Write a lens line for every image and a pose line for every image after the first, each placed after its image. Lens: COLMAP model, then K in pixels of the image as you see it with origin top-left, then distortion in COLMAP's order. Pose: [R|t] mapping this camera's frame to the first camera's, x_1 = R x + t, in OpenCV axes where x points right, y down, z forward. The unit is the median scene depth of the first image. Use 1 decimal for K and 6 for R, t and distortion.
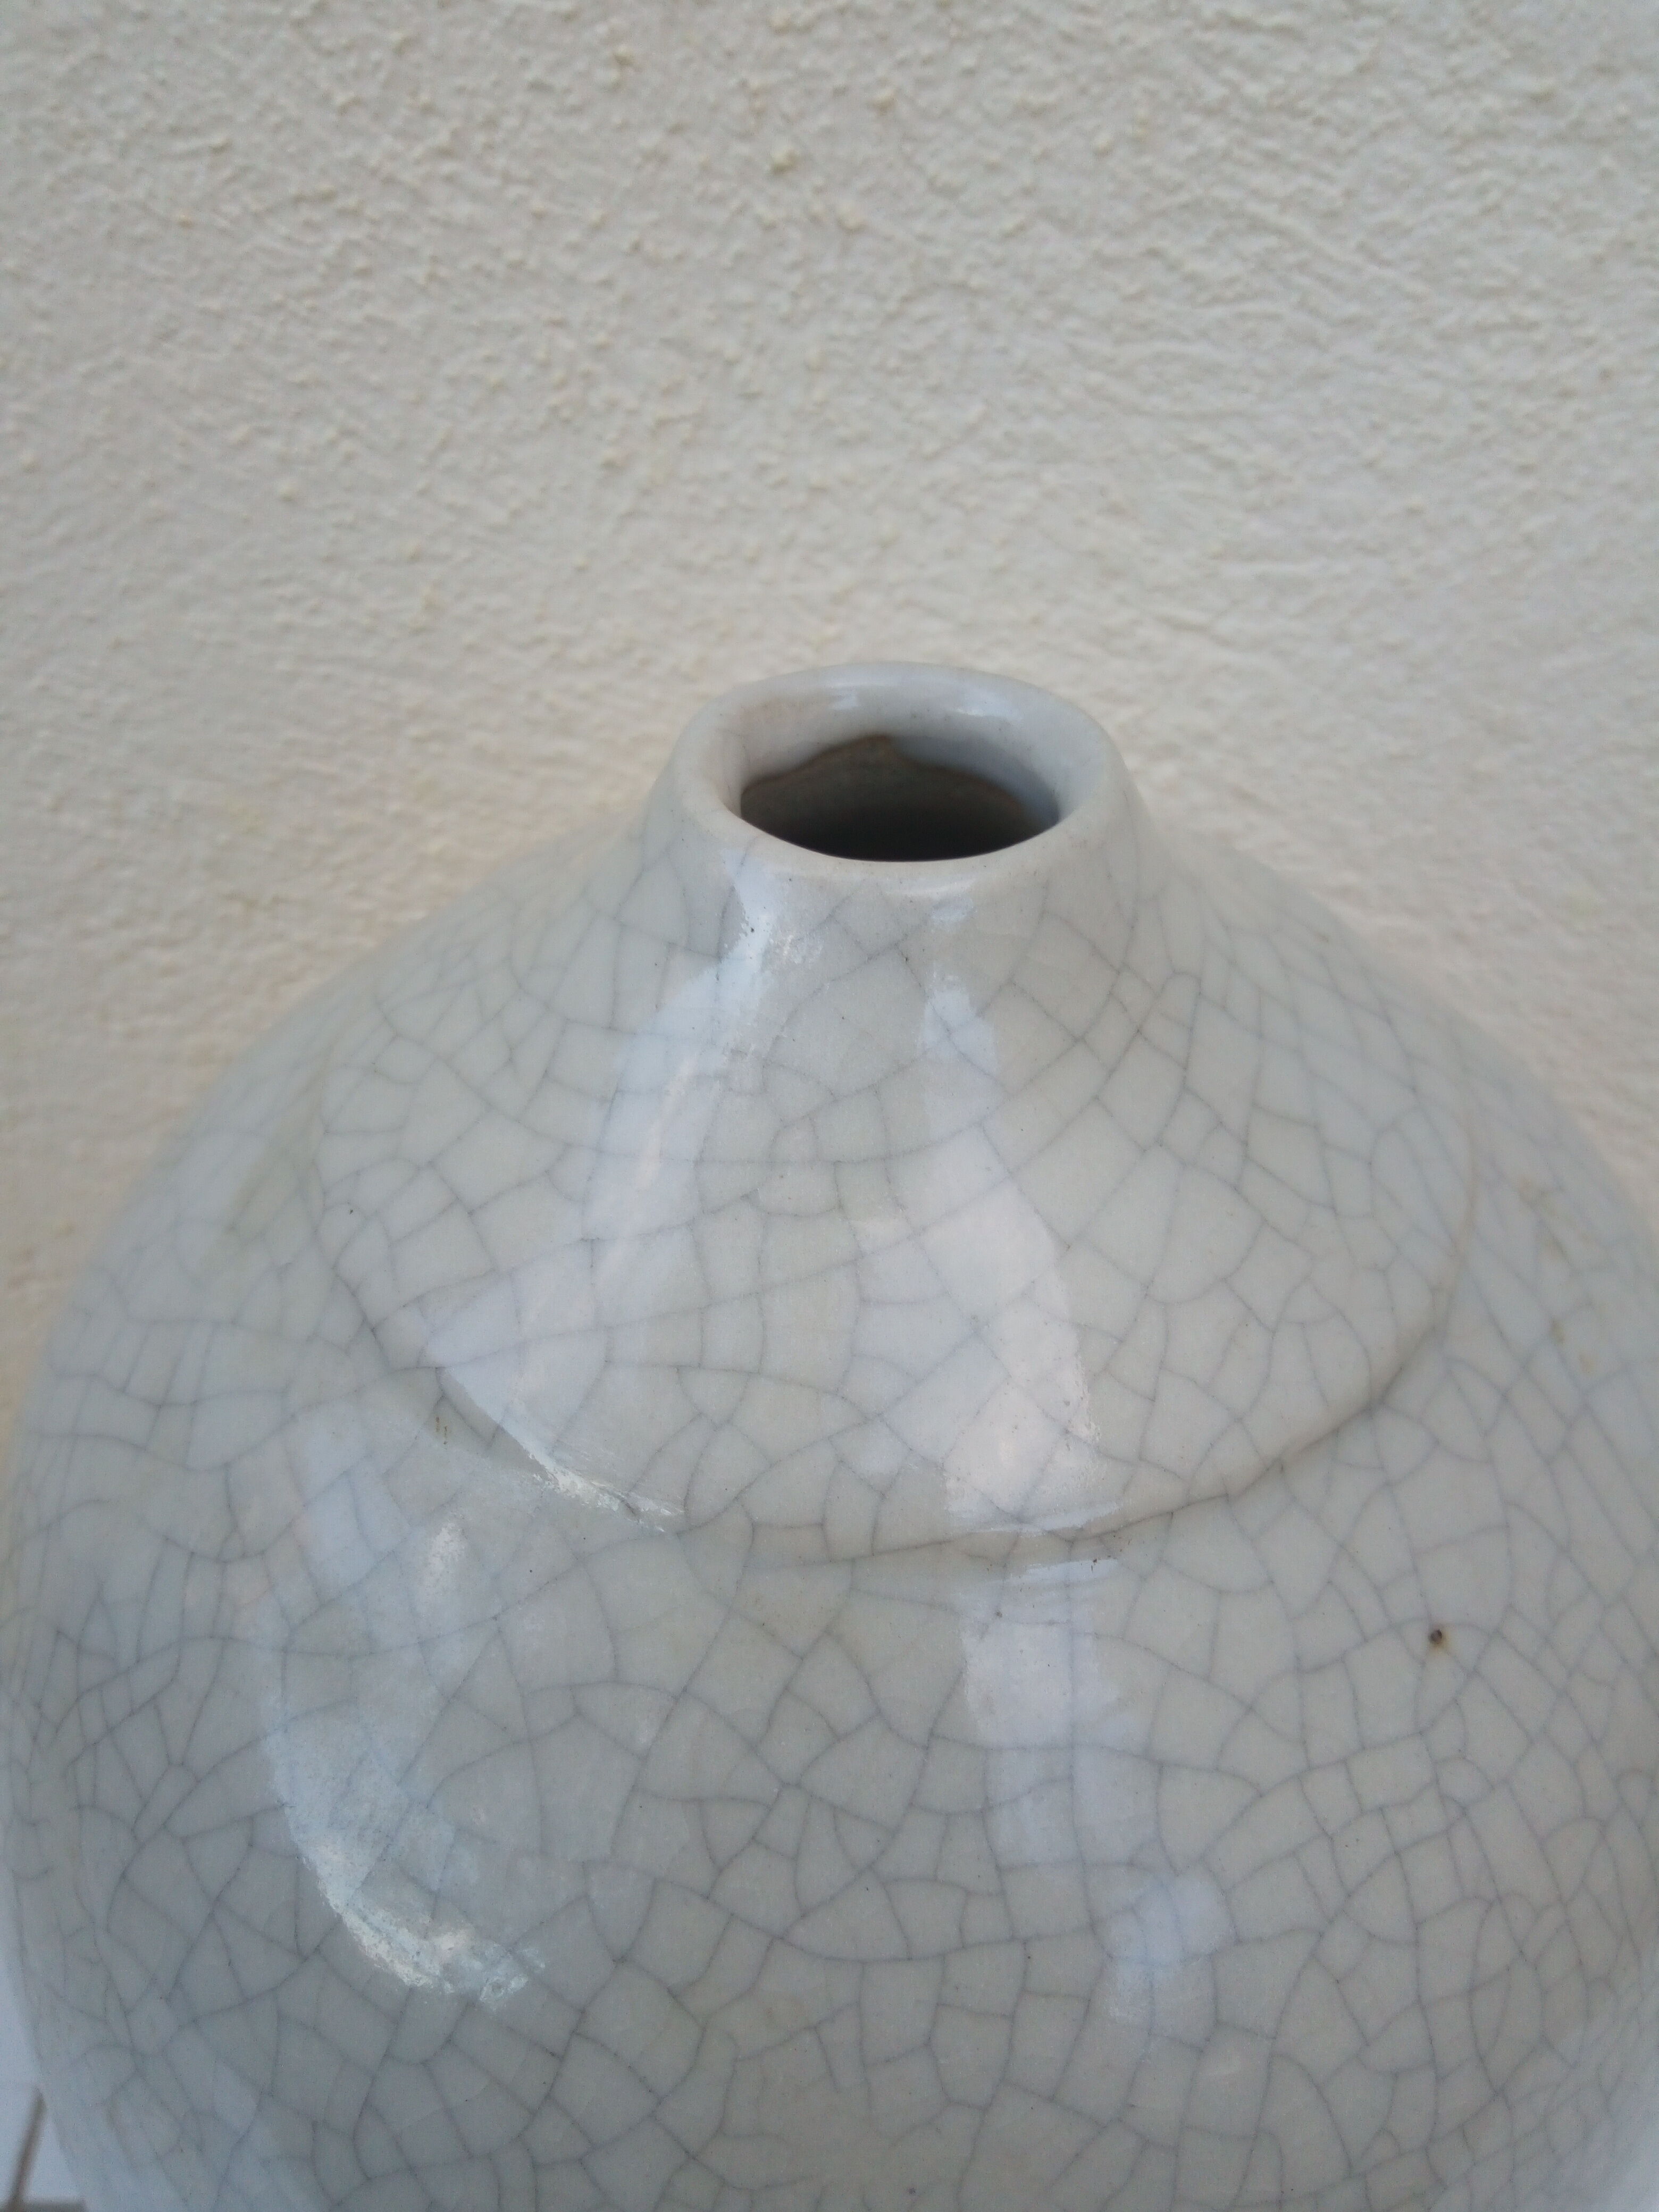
lens RADIAL K [[1876.6, 0, 829.5], [0, 1876.6, 1106.0], [0, 0, 1]] dist [0.099995, -0.238294]
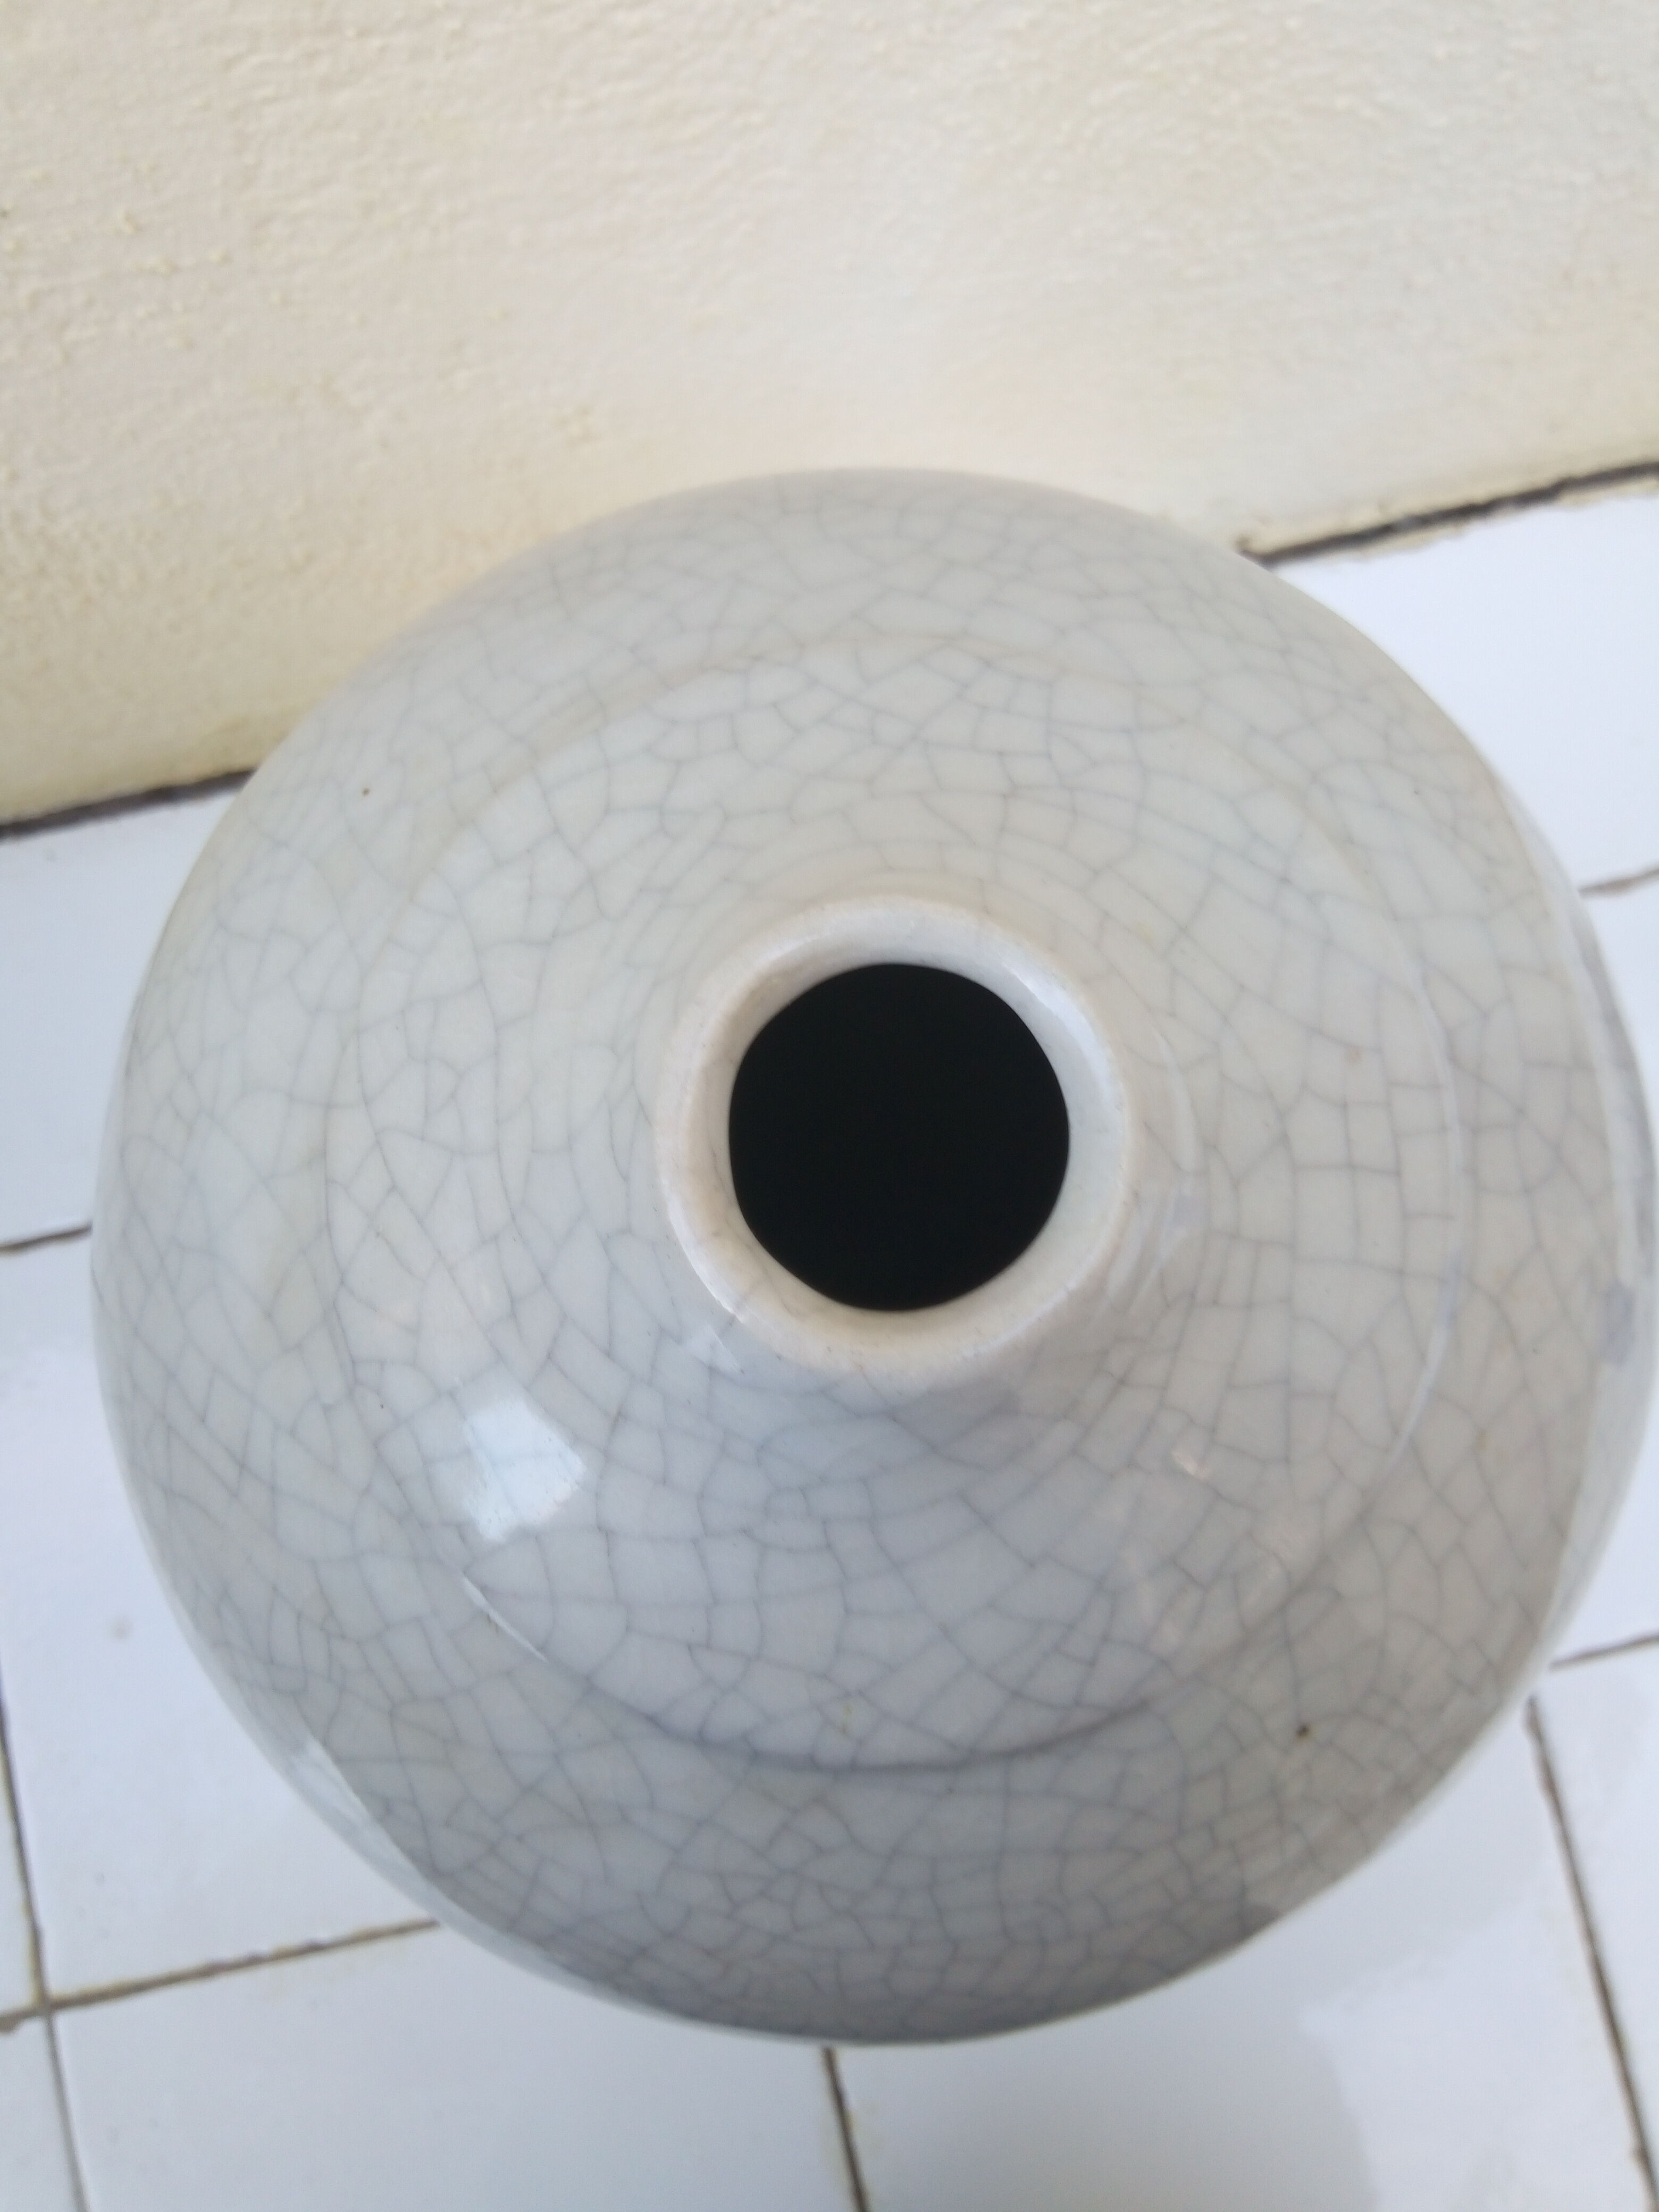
lens RADIAL K [[1876.6, 0, 829.5], [0, 1876.6, 1106.0], [0, 0, 1]] dist [0.099995, -0.238294]
pose [[0.999817, 0.016230, -0.010149, 0.013581], [-0.005092, 0.736607, 0.676302, -0.930750], [0.018453, -0.676127, 0.736554, 0.373010]]
